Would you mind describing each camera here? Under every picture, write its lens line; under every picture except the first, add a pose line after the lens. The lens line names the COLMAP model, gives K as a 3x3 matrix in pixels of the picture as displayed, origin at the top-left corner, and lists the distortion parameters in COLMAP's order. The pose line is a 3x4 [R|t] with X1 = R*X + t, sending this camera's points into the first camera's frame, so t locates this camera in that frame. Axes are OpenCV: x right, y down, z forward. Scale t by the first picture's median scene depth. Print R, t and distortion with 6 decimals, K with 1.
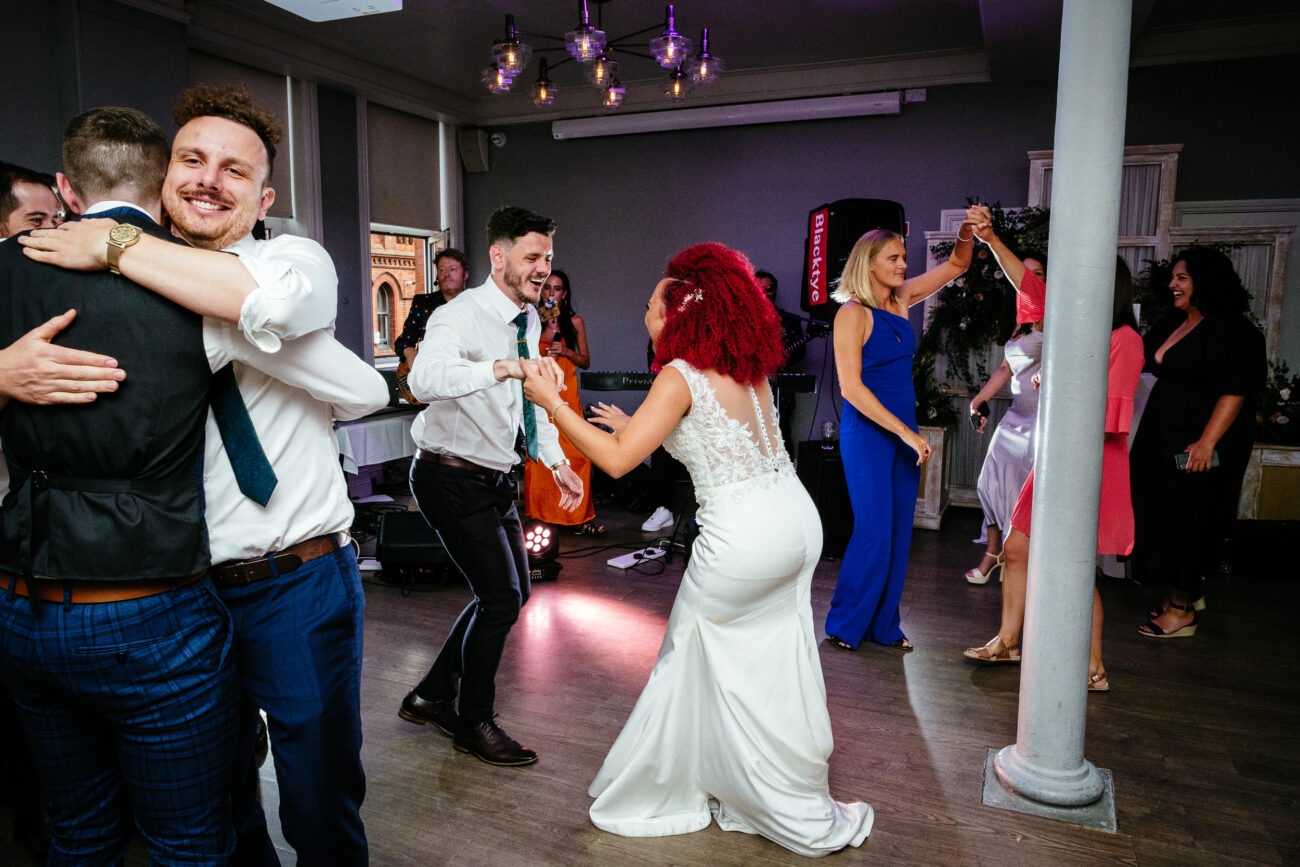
lens RADIAL K [[932.2, 0, 650.0], [0, 932.2, 433.5], [0, 0, 1]] dist [-0.004358, 0.001309]
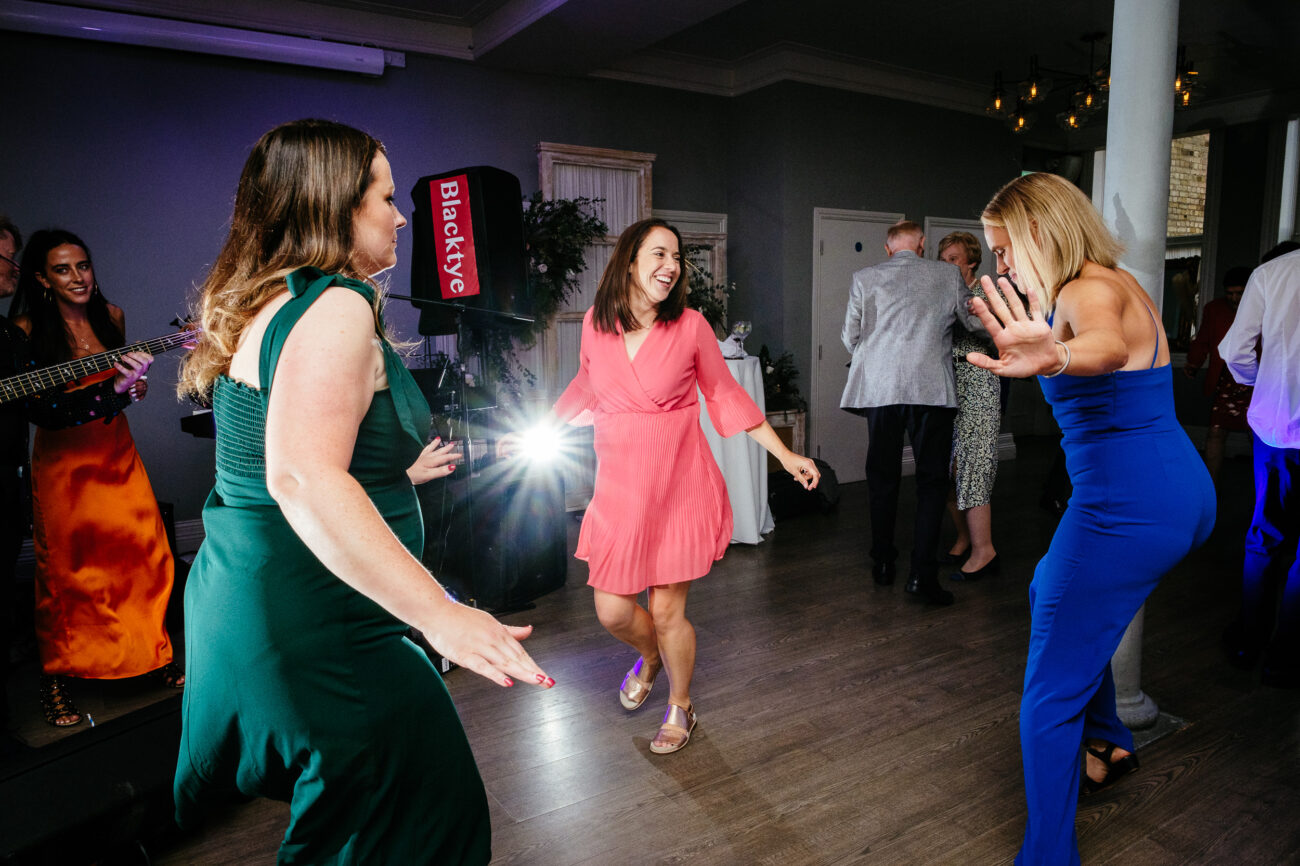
lens RADIAL K [[903.5, 0, 656.1], [0, 903.5, 439.1], [0, 0, 1]] dist [-0.010118, -0.005020]
pose [[0.538960, -0.126875, 0.832721, -0.365490], [0.134522, 0.988867, 0.063599, -0.042312], [-0.831520, 0.077742, 0.550028, 0.424550]]
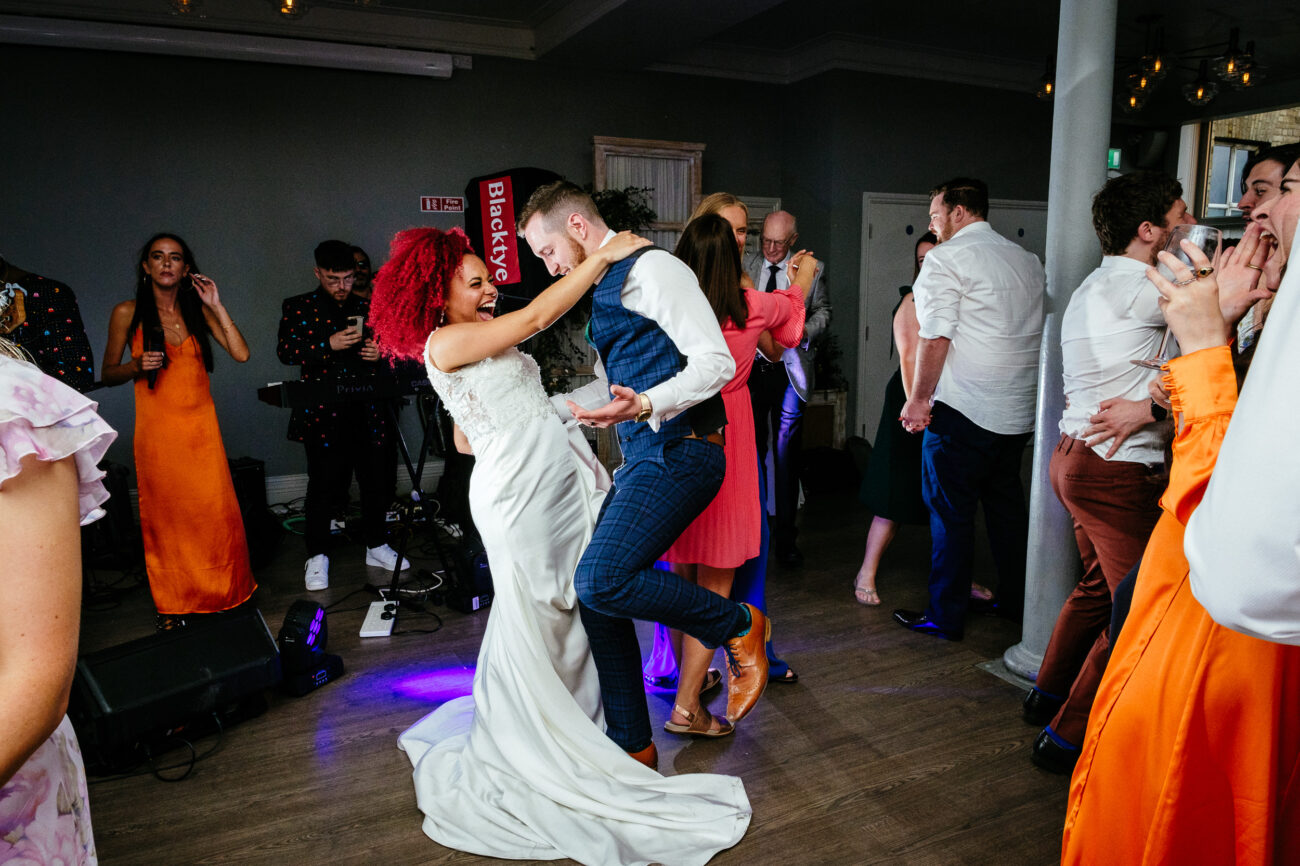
lens RADIAL K [[932.2, 0, 650.0], [0, 932.2, 433.0], [0, 0, 1]] dist [-0.004358, 0.001309]
pose [[0.638342, -0.130596, 0.758594, -0.405967], [0.119907, 0.990343, 0.069593, -0.040030], [-0.760356, 0.046537, 0.647837, 0.303446]]
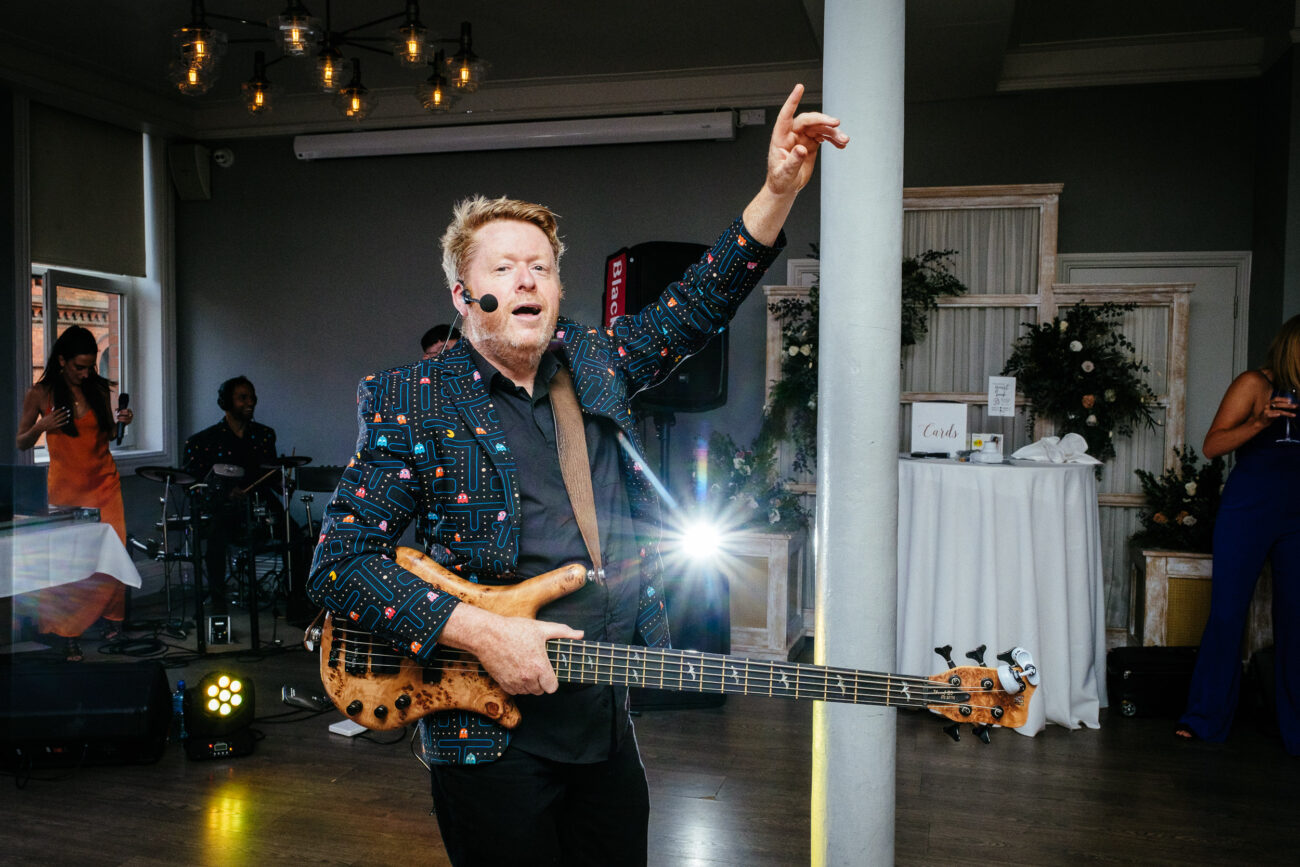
lens RADIAL K [[1203.6, 0, 659.4], [0, 1203.6, 440.2], [0, 0, 1]] dist [0.007628, -0.003470]
pose [[0.991282, -0.002734, 0.131729, 0.079826], [0.014128, 0.996226, -0.085637, -0.000840], [-0.130997, 0.086752, 0.987580, 0.019969]]
